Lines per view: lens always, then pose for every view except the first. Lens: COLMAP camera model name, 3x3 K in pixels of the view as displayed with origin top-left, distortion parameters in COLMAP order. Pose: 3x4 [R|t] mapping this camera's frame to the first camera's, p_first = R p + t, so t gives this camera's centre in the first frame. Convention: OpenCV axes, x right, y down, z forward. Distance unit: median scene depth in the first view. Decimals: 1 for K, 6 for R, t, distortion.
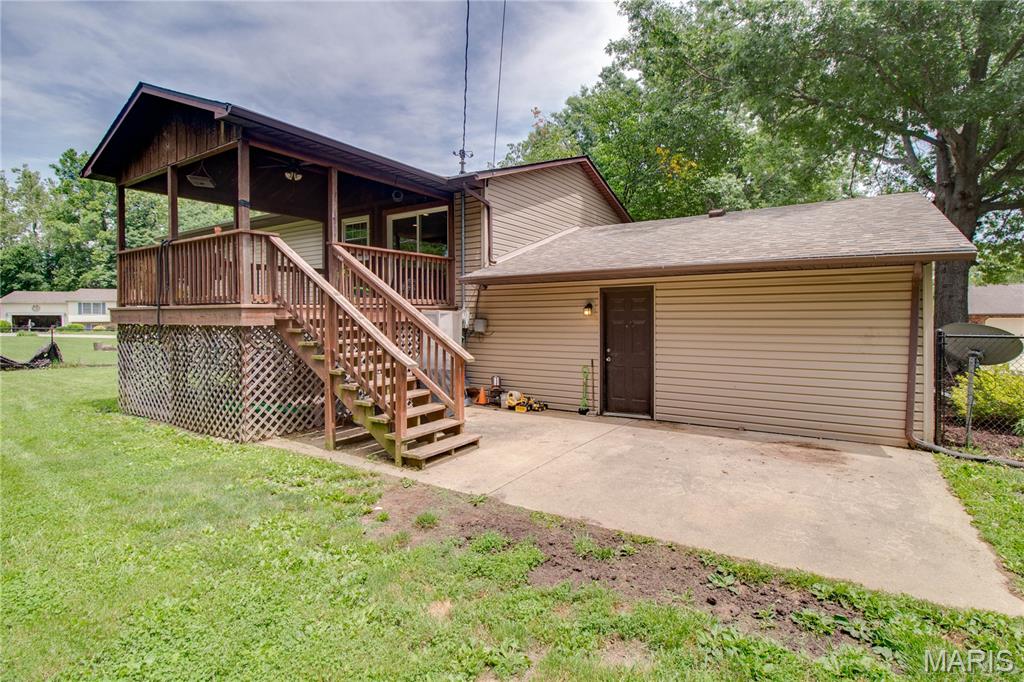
lens RADIAL K [[492.5, 0, 514.3], [0, 492.5, 325.3], [0, 0, 1]] dist [0.000224, -0.014147]
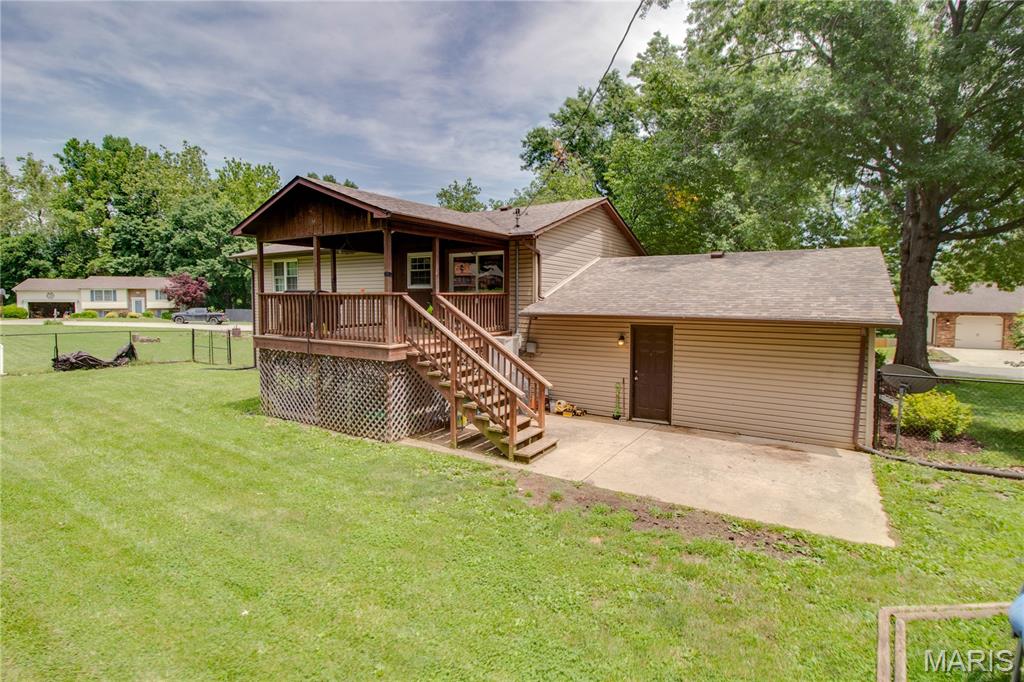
lens RADIAL K [[487.8, 0, 496.2], [0, 487.8, 328.2], [0, 0, 1]] dist [-0.000055, -0.013314]
pose [[0.999971, 0.006158, -0.004561, -0.219554], [-0.005964, 0.999120, 0.041515, -0.143248], [0.004813, -0.041487, 0.999127, -0.373109]]
